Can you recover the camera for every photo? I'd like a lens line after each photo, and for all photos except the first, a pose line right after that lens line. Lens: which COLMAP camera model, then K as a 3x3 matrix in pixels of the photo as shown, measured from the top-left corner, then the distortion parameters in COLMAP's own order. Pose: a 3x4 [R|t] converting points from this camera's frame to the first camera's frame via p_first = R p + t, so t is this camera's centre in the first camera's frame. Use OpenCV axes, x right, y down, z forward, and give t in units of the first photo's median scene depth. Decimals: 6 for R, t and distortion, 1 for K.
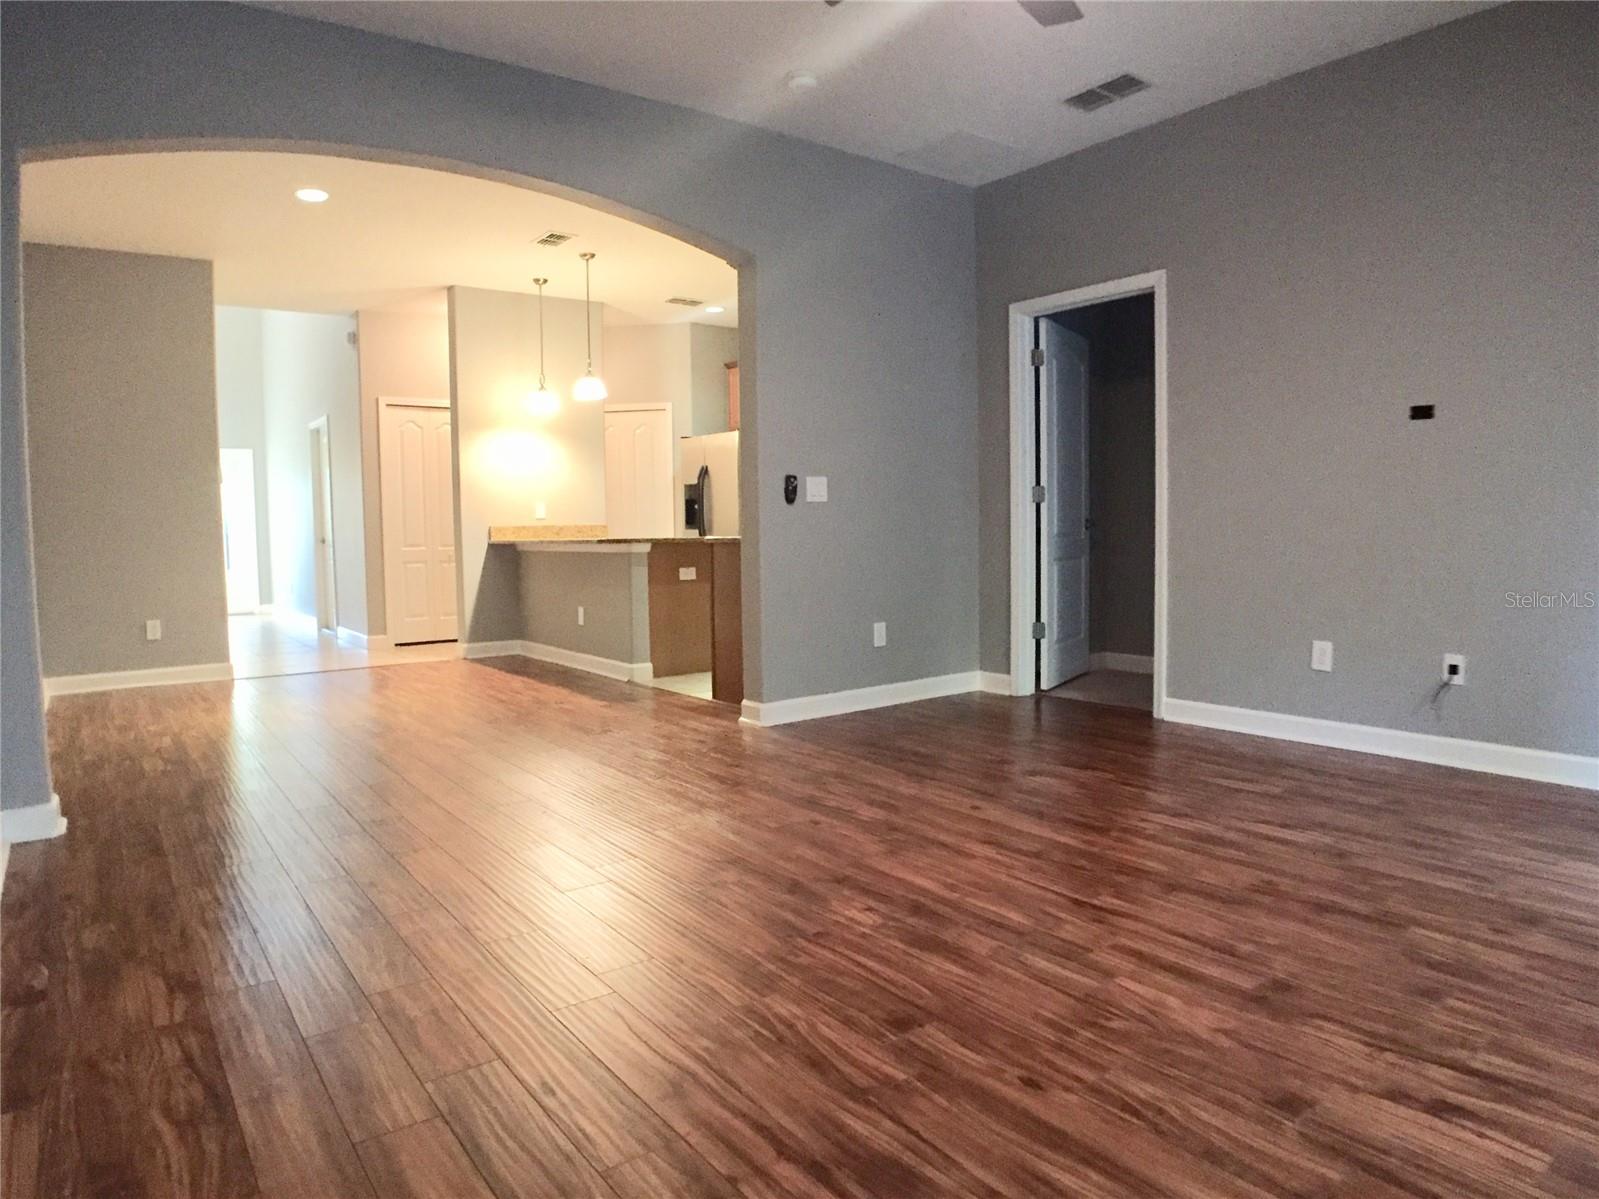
lens RADIAL K [[970.3, 0, 799.5], [0, 970.3, 599.5], [0, 0, 1]] dist [-0.061065, -0.000804]
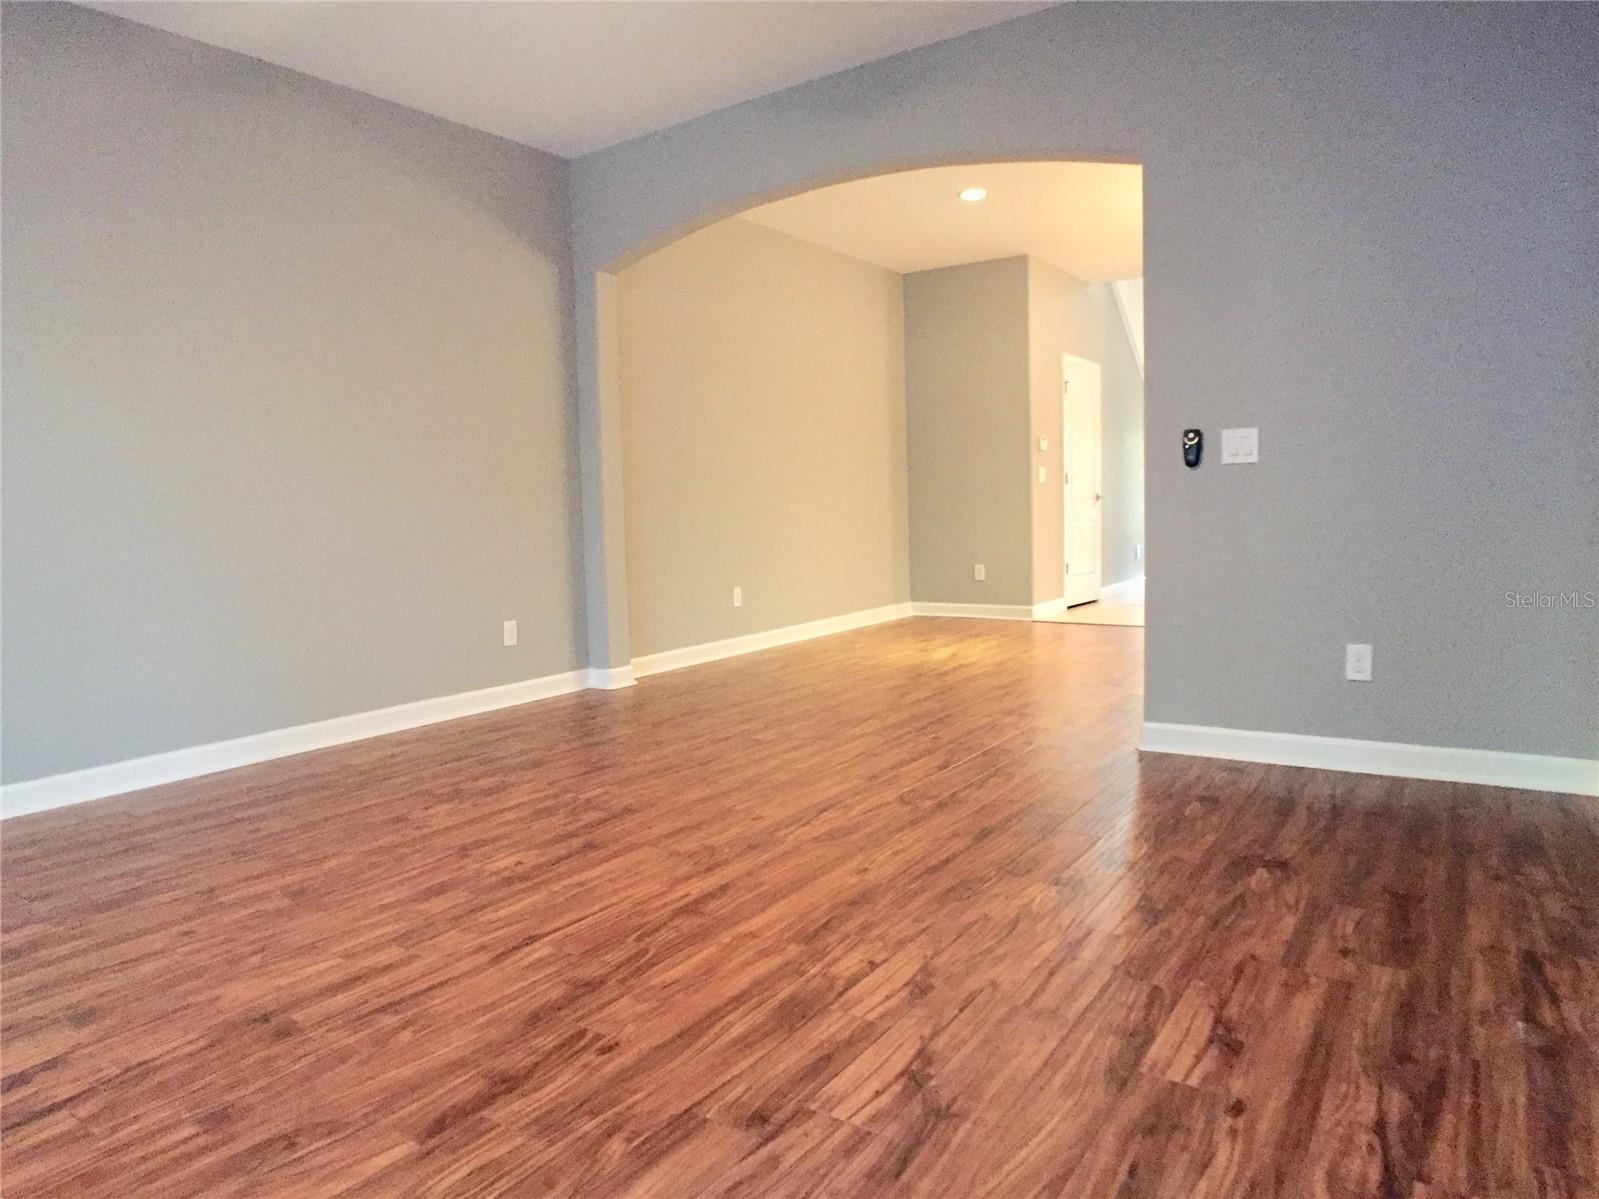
lens RADIAL K [[970.3, 0, 799.5], [0, 970.3, 599.5], [0, 0, 1]] dist [-0.061065, -0.000804]
pose [[0.327826, 0.098338, -0.939606, 1.218842], [-0.040343, 0.995118, 0.090072, -0.104674], [0.943876, 0.008379, 0.330193, 0.935390]]
